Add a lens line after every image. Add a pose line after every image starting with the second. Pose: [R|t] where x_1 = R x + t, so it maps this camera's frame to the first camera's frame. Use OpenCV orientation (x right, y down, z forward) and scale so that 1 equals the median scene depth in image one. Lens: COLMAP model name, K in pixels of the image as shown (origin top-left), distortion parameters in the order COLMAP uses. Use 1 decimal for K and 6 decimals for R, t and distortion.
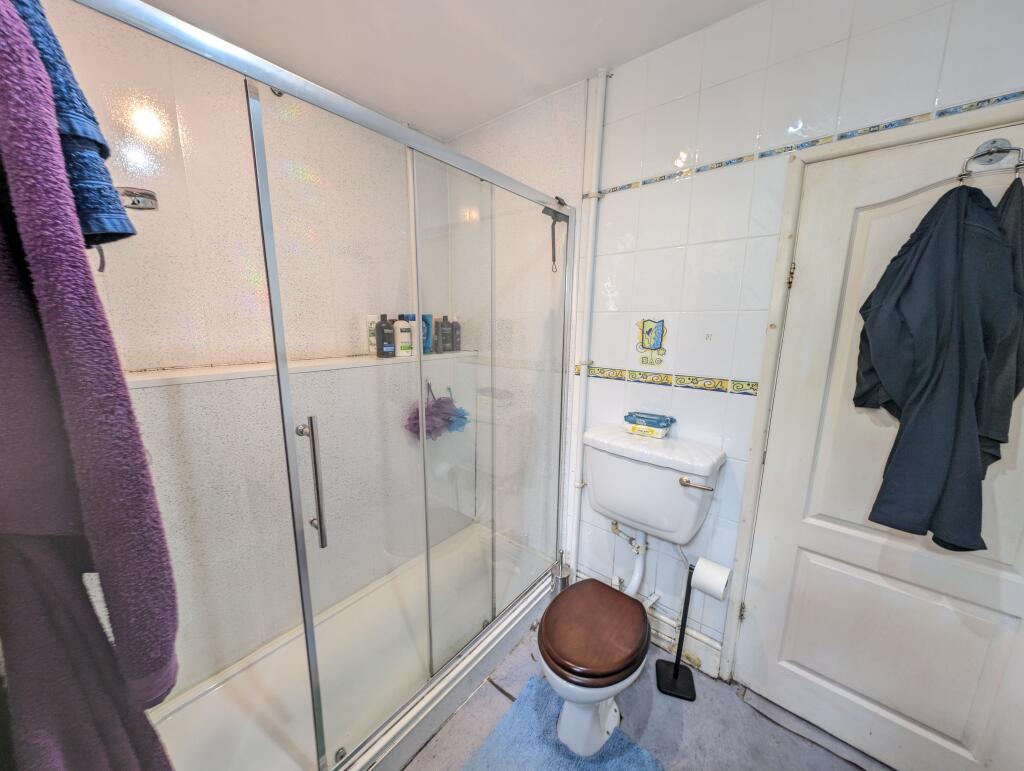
lens RADIAL K [[363.9, 0, 512.0], [0, 363.9, 385.5], [0, 0, 1]] dist [0.019443, -0.006091]
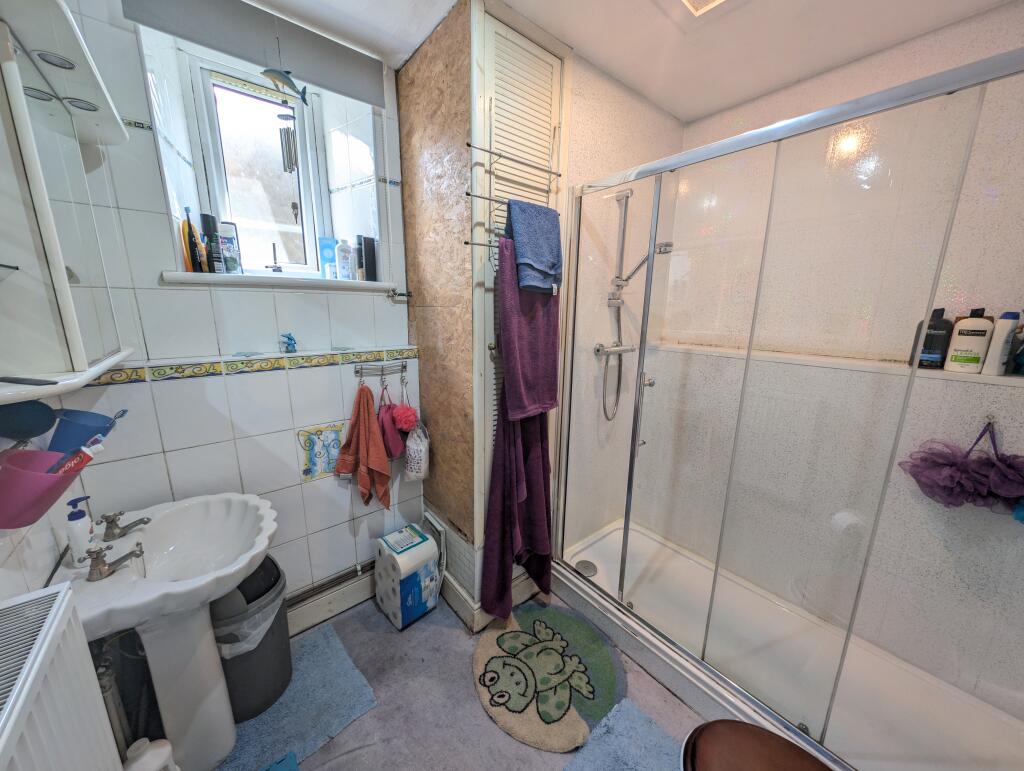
lens RADIAL K [[363.9, 0, 512.0], [0, 363.9, 385.5], [0, 0, 1]] dist [0.019443, -0.006091]
pose [[-0.183240, 0.193196, -0.963898, 0.514369], [-0.193199, 0.954301, 0.228000, -0.053556], [0.963897, 0.228003, -0.137541, 0.321606]]
